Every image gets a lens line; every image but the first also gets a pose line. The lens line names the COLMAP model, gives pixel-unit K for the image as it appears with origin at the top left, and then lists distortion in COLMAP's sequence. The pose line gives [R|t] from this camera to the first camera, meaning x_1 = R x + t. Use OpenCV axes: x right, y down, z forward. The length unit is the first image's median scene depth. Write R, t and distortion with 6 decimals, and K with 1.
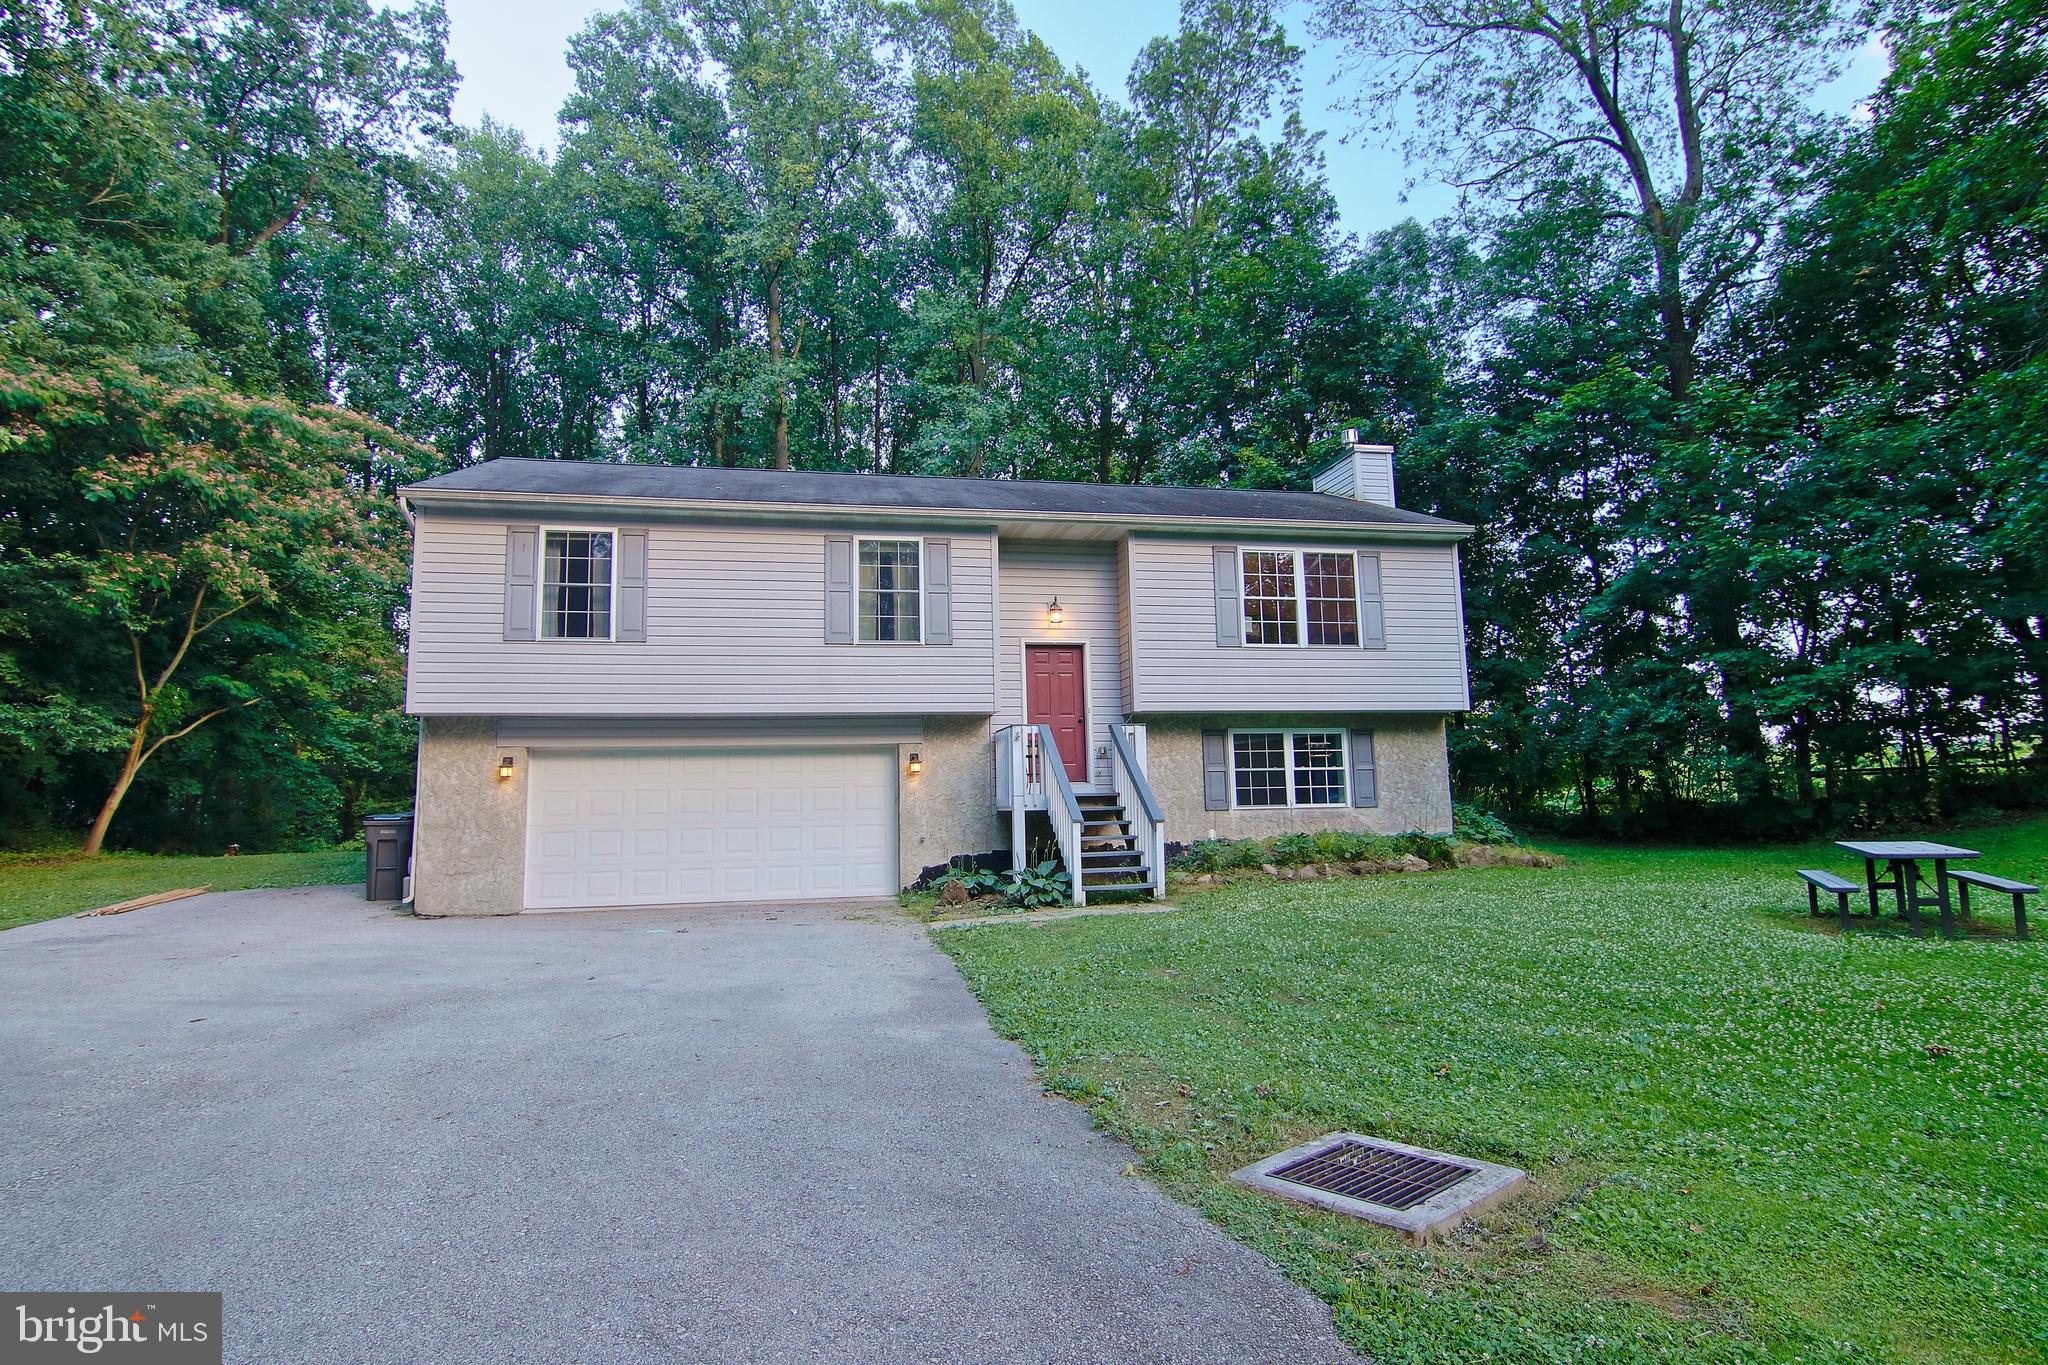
lens RADIAL K [[1033.6, 0, 1022.1], [0, 1033.6, 670.9], [0, 0, 1]] dist [-0.002652, -0.016138]
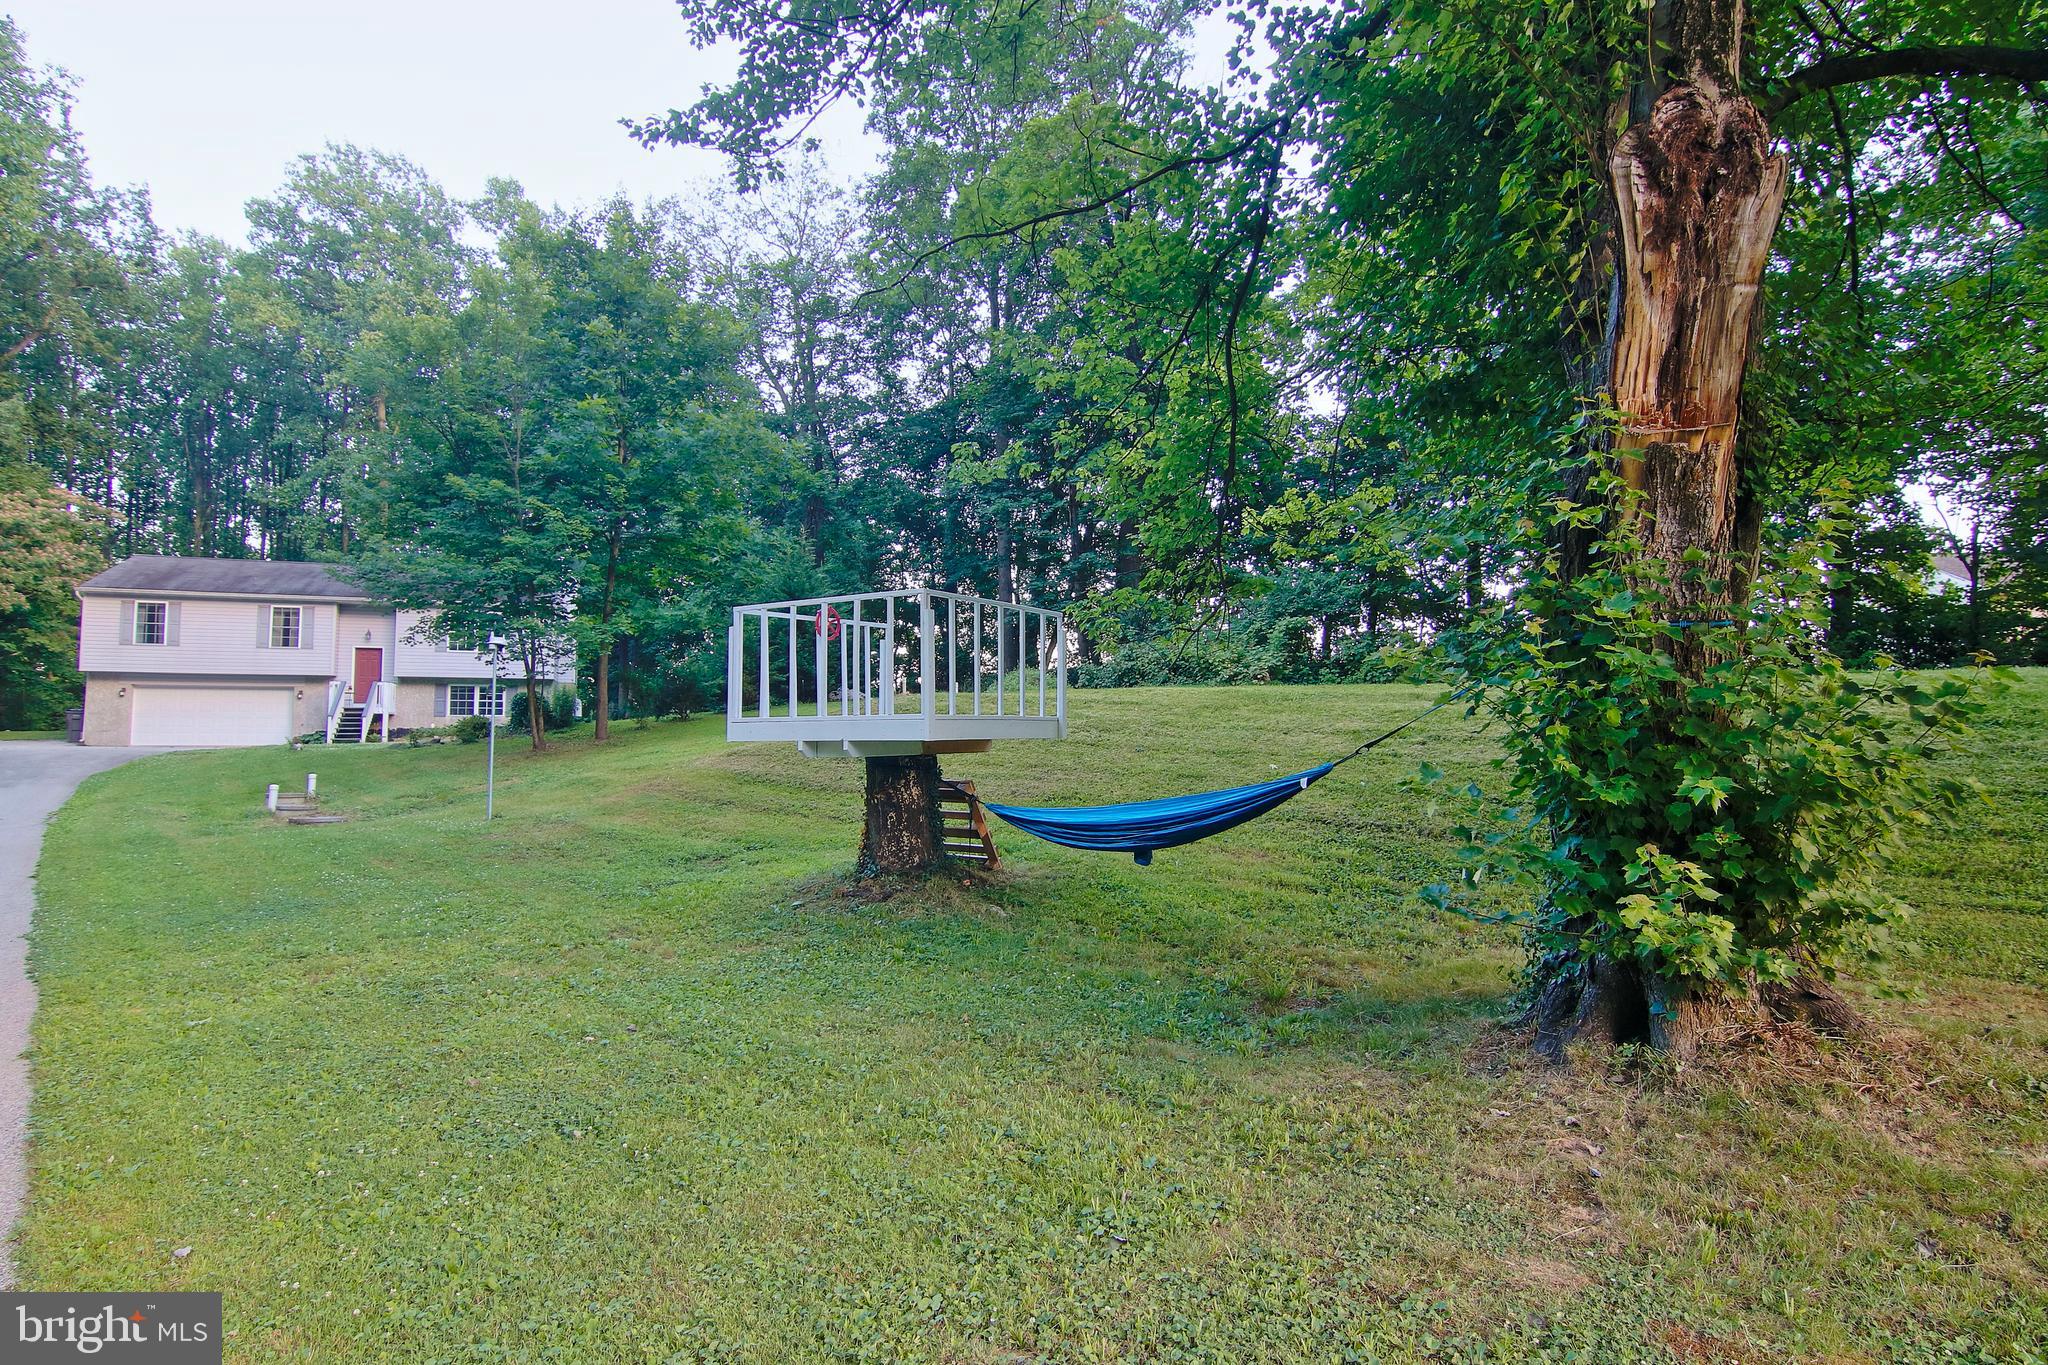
lens RADIAL K [[1033.6, 0, 1022.1], [0, 1033.6, 670.9], [0, 0, 1]] dist [-0.002652, -0.016138]
pose [[0.989547, 0.029441, 0.141176, 1.251615], [-0.037365, 0.997852, 0.053809, -0.165373], [-0.139288, -0.058521, 0.988521, -1.691691]]
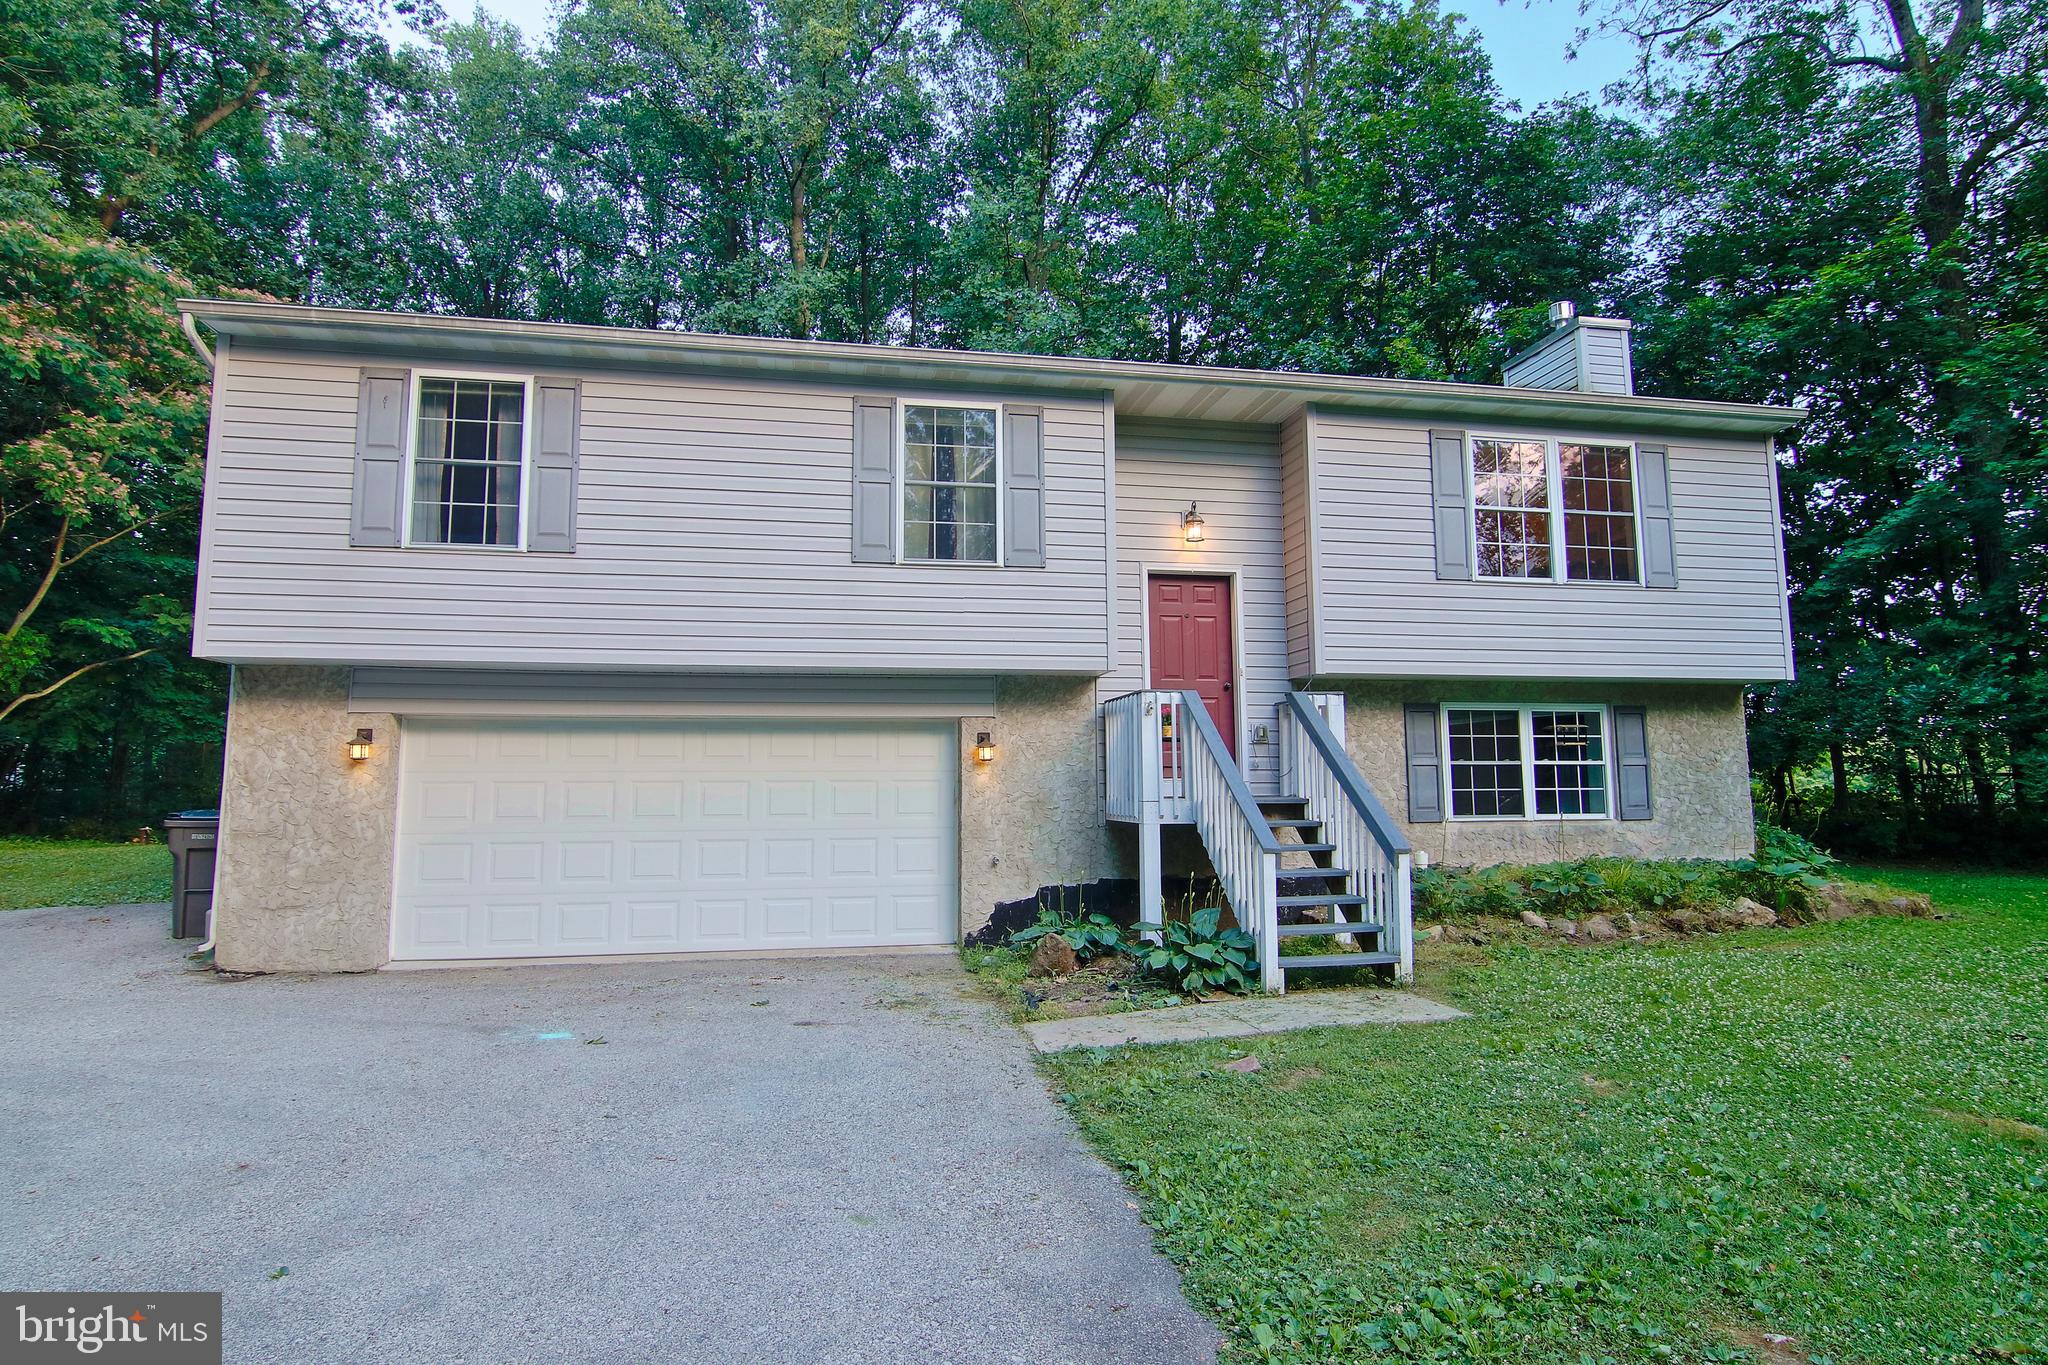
lens RADIAL K [[1033.6, 0, 1022.1], [0, 1033.6, 670.9], [0, 0, 1]] dist [-0.002652, -0.016138]
pose [[0.999600, 0.013591, -0.024790, -0.061484], [-0.013050, 0.999676, 0.021862, 0.024629], [0.025079, -0.021529, 0.999454, 0.324098]]
